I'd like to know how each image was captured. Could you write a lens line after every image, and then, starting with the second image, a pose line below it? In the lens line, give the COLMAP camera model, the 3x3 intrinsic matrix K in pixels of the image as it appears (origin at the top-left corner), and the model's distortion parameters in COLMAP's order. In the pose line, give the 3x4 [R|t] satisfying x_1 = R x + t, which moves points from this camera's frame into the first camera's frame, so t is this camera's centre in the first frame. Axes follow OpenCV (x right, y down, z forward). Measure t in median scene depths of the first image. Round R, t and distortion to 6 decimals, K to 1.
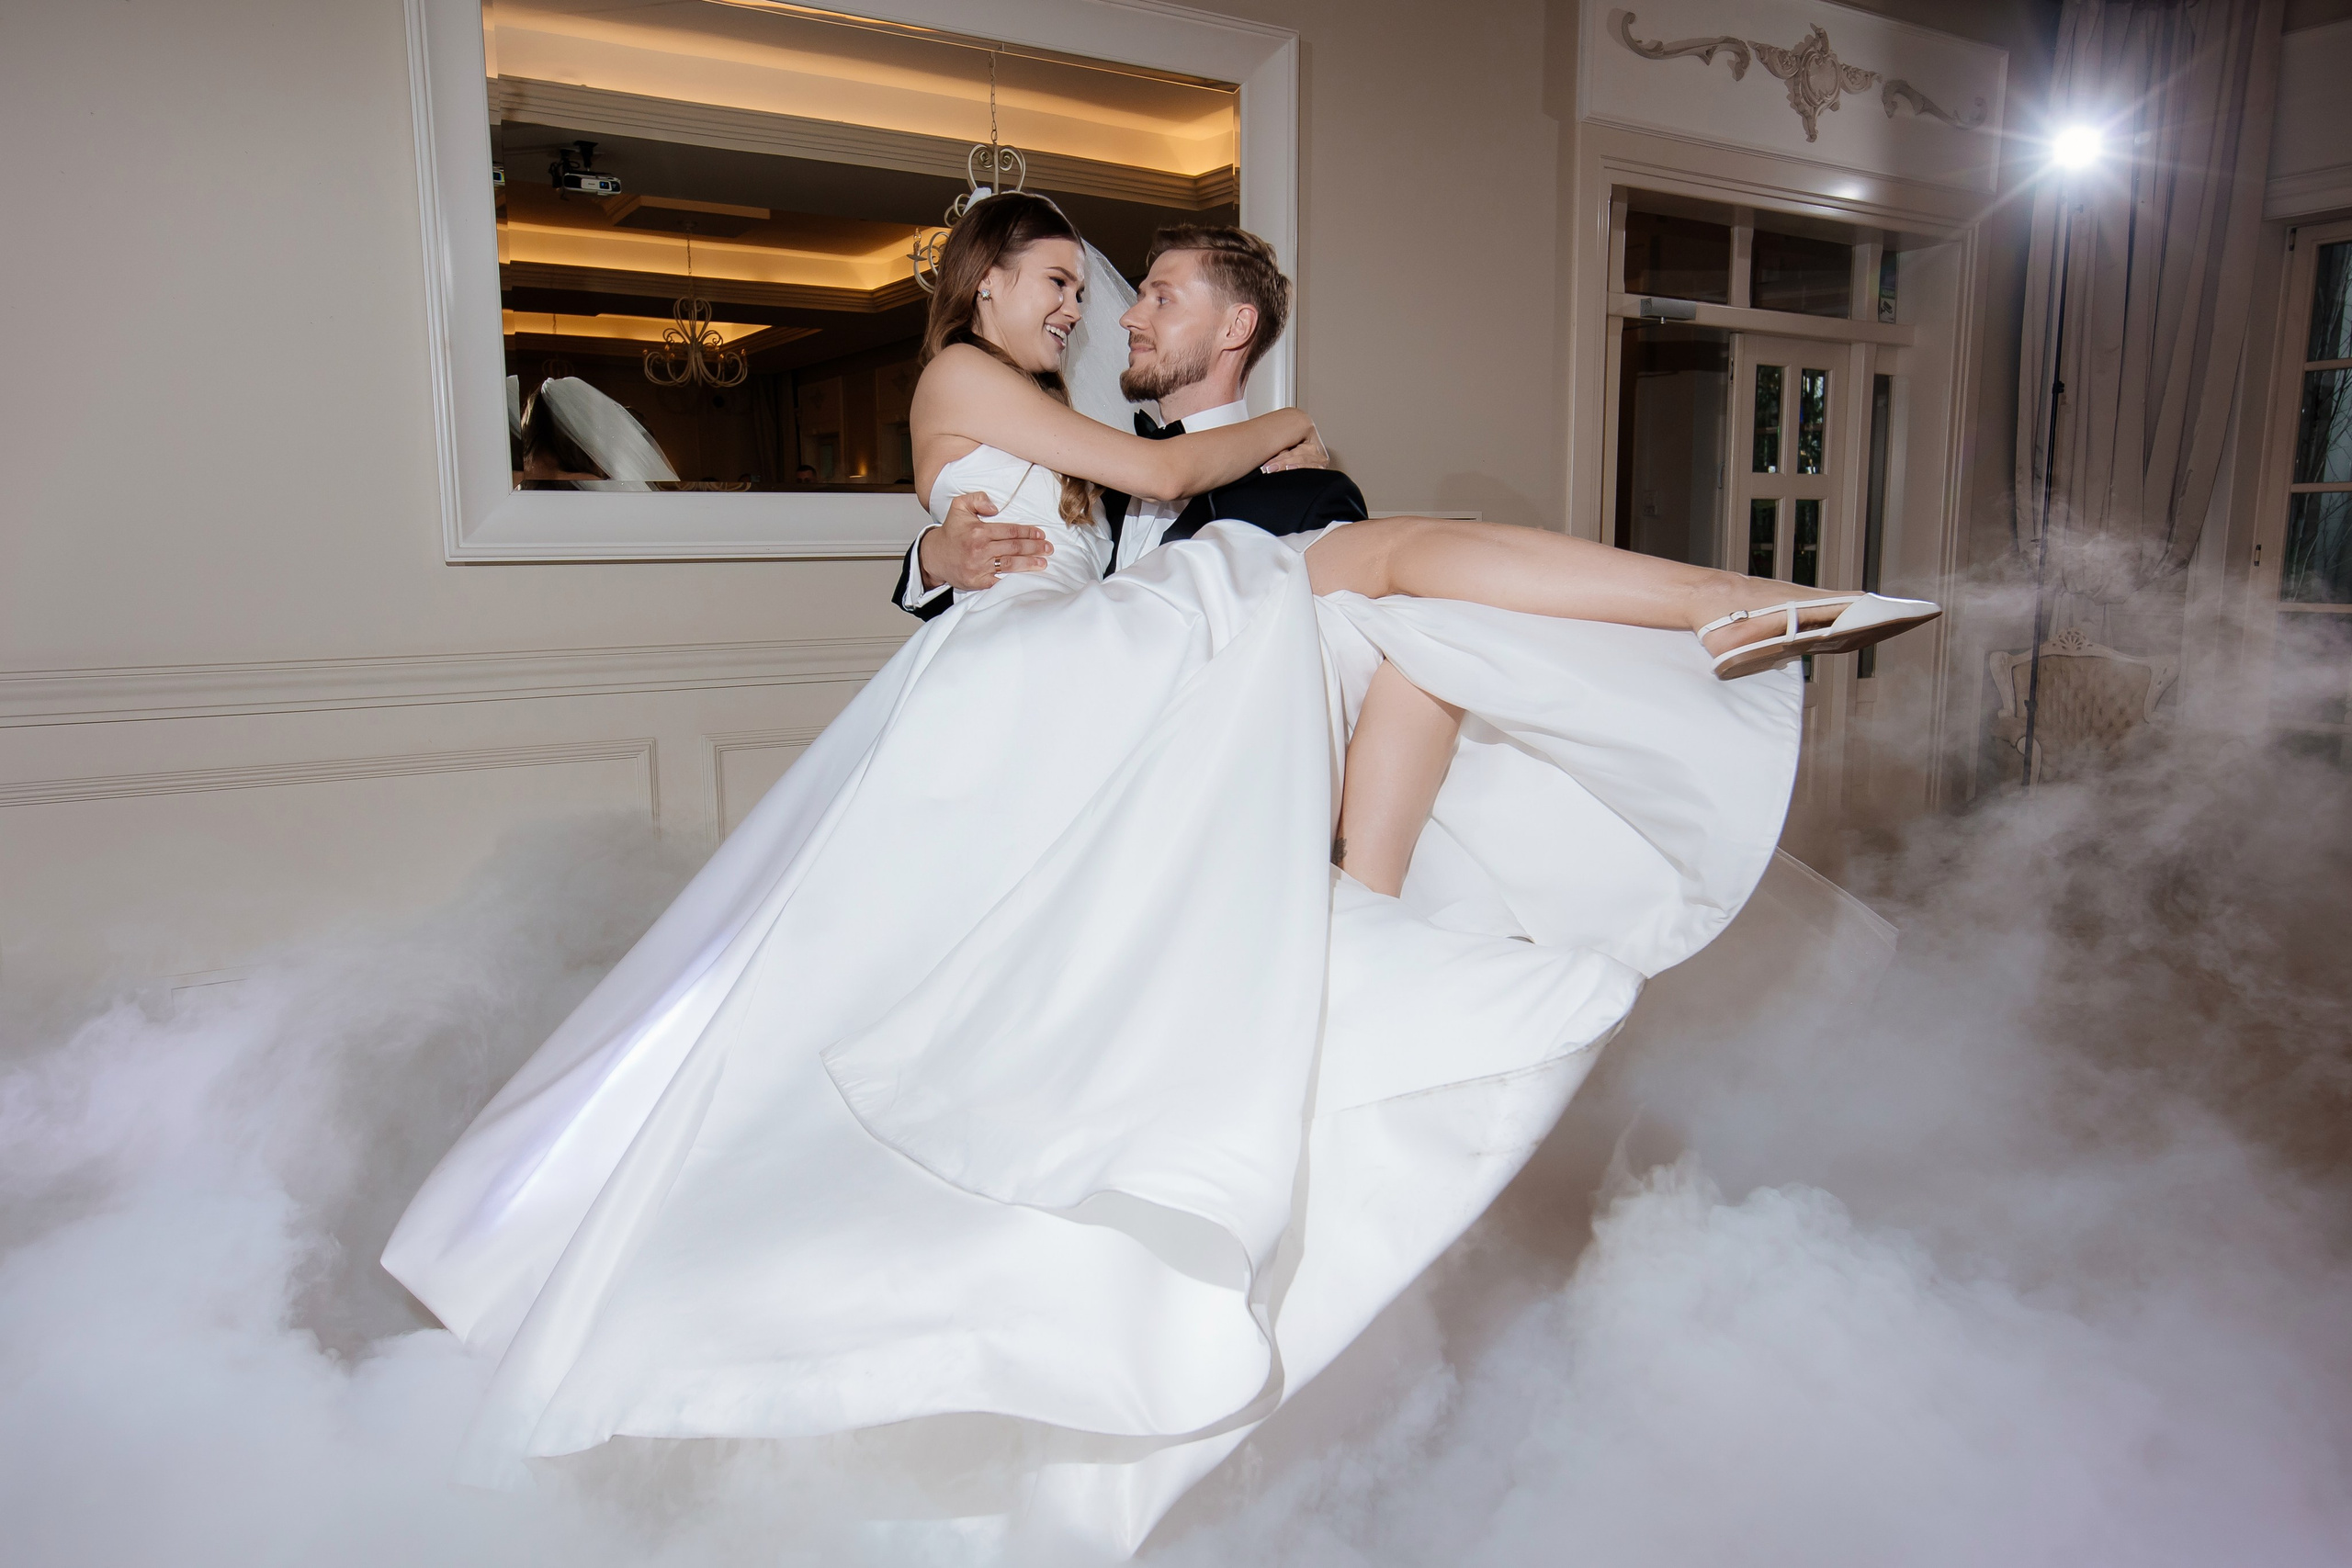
lens RADIAL K [[1574.9, 0, 1175.8], [0, 1574.9, 774.7], [0, 0, 1]] dist [-0.038310, 0.061923]
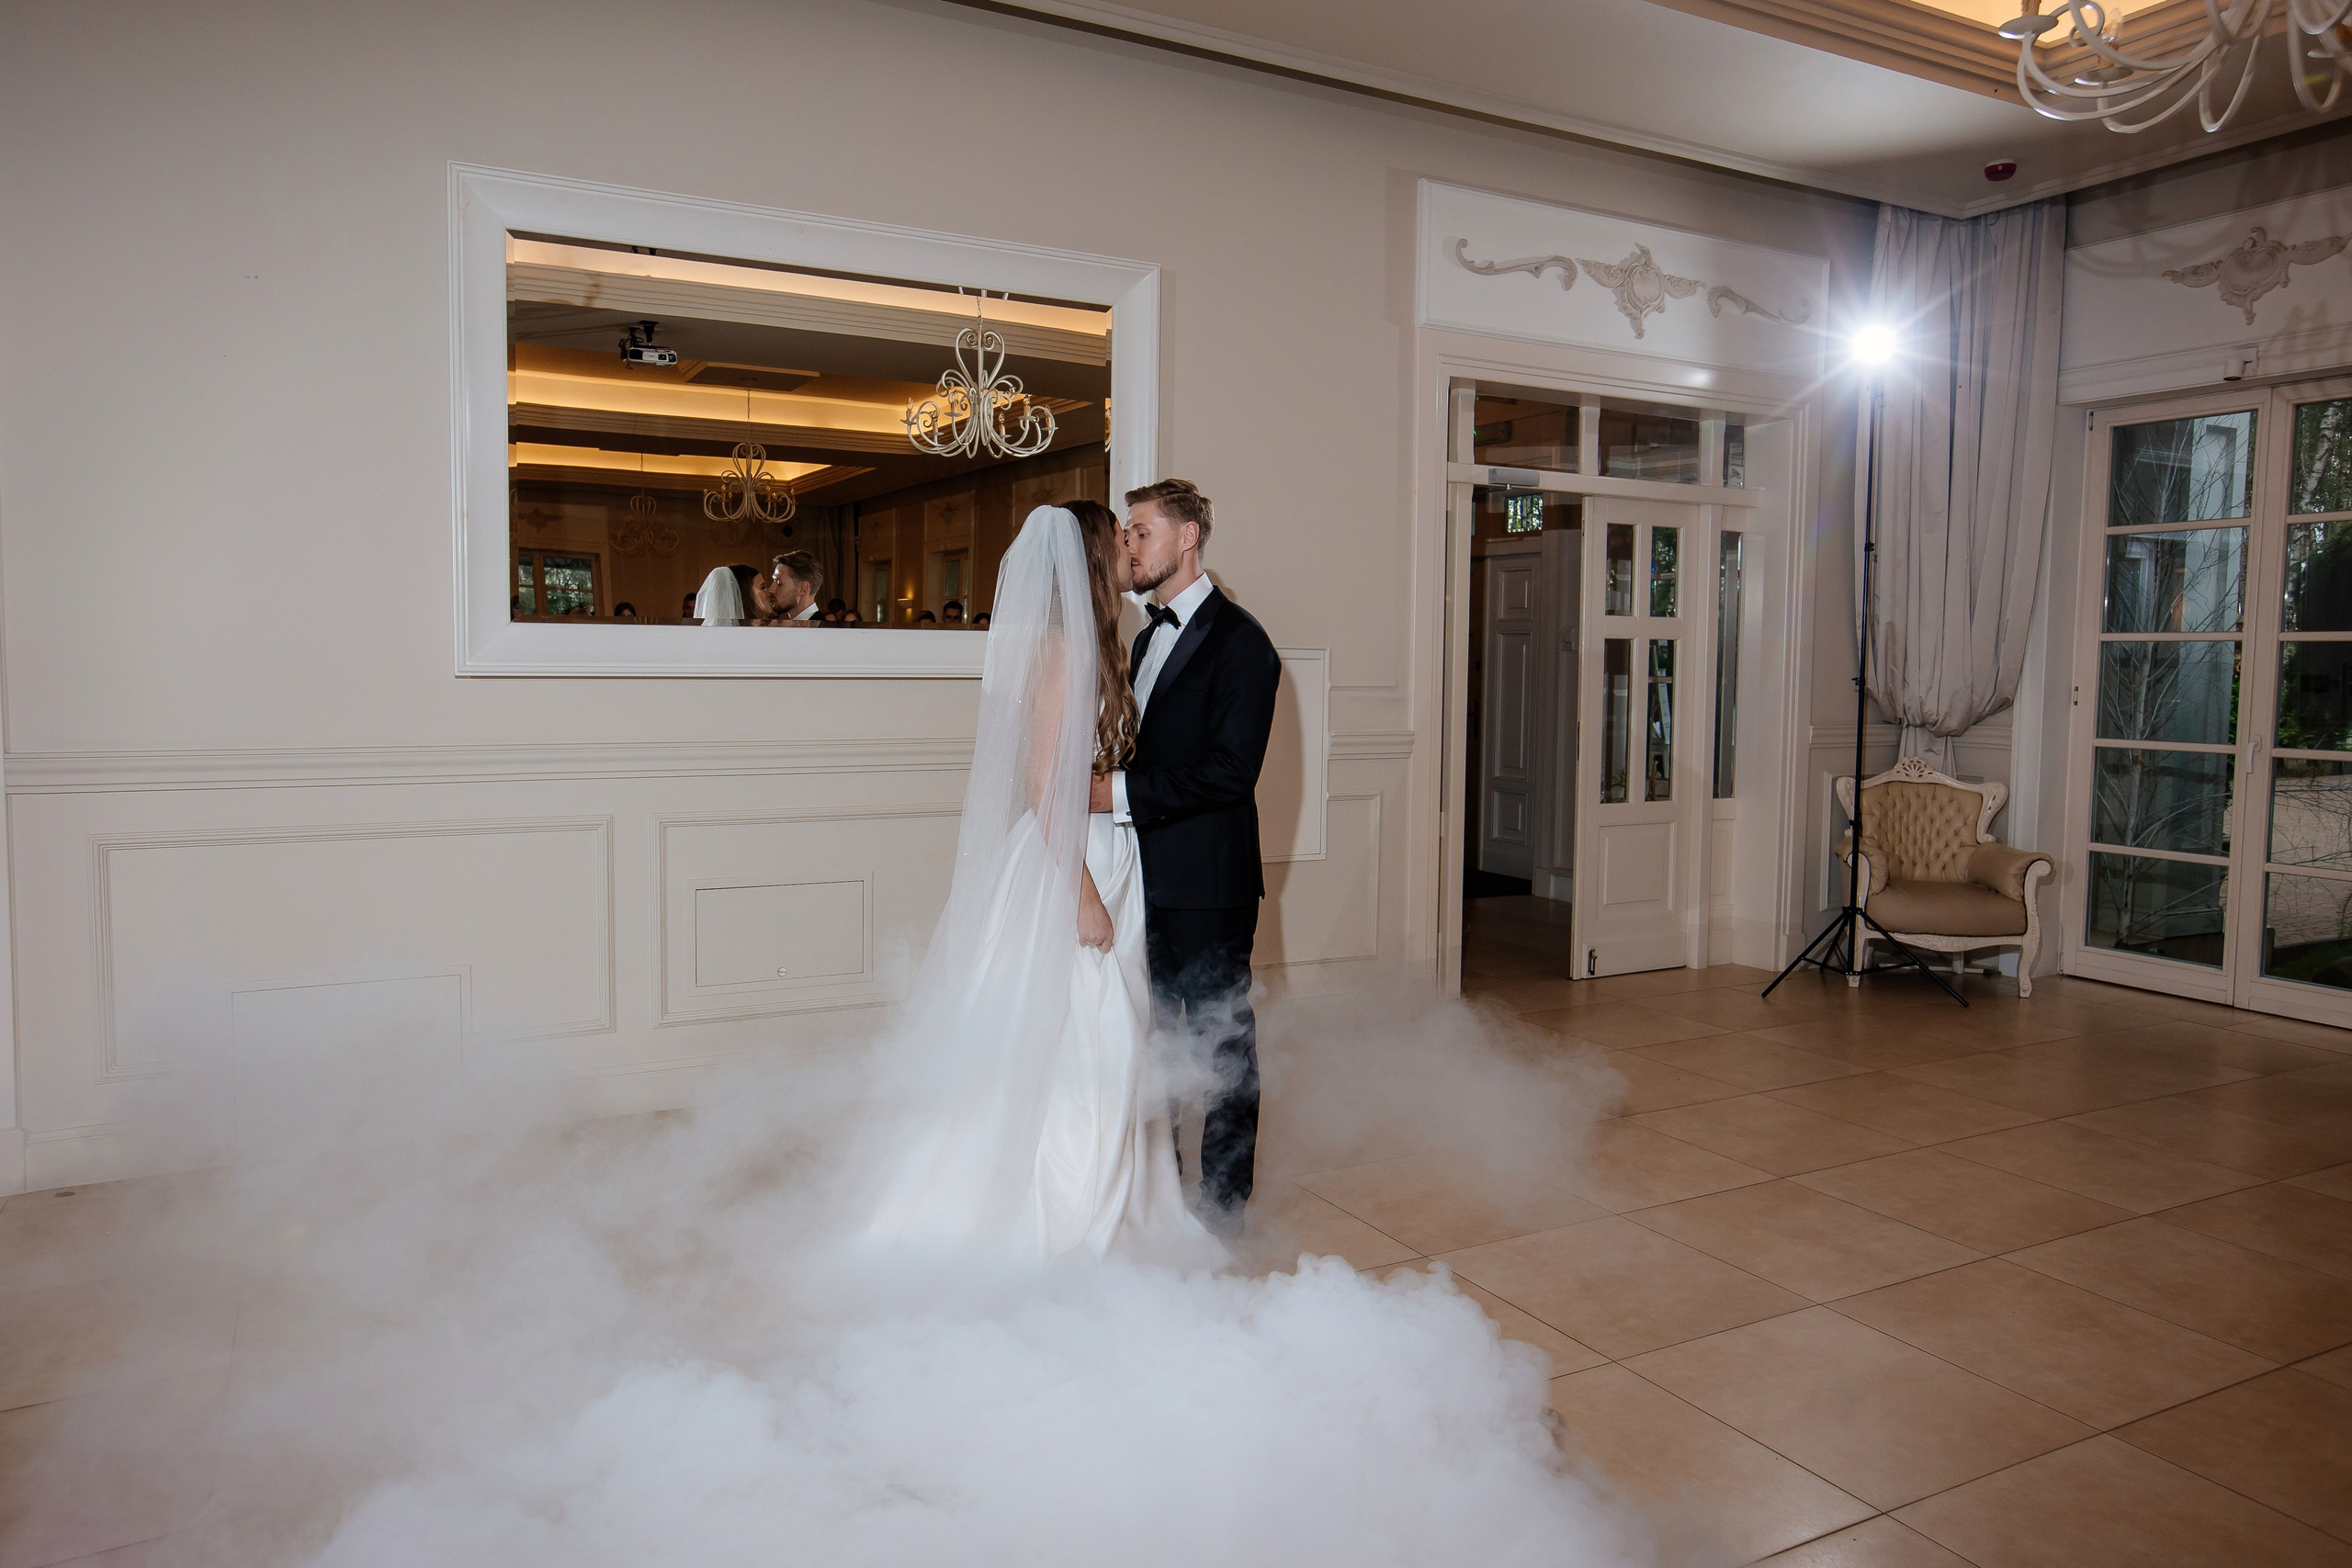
lens RADIAL K [[1562.2, 0, 1153.7], [0, 1562.2, 756.5], [0, 0, 1]] dist [-0.042364, 0.068234]
pose [[0.997138, 0.021495, -0.072487, 0.133372], [-0.027583, 0.996079, -0.084056, 0.015484], [0.070396, 0.085815, 0.993821, -0.154990]]
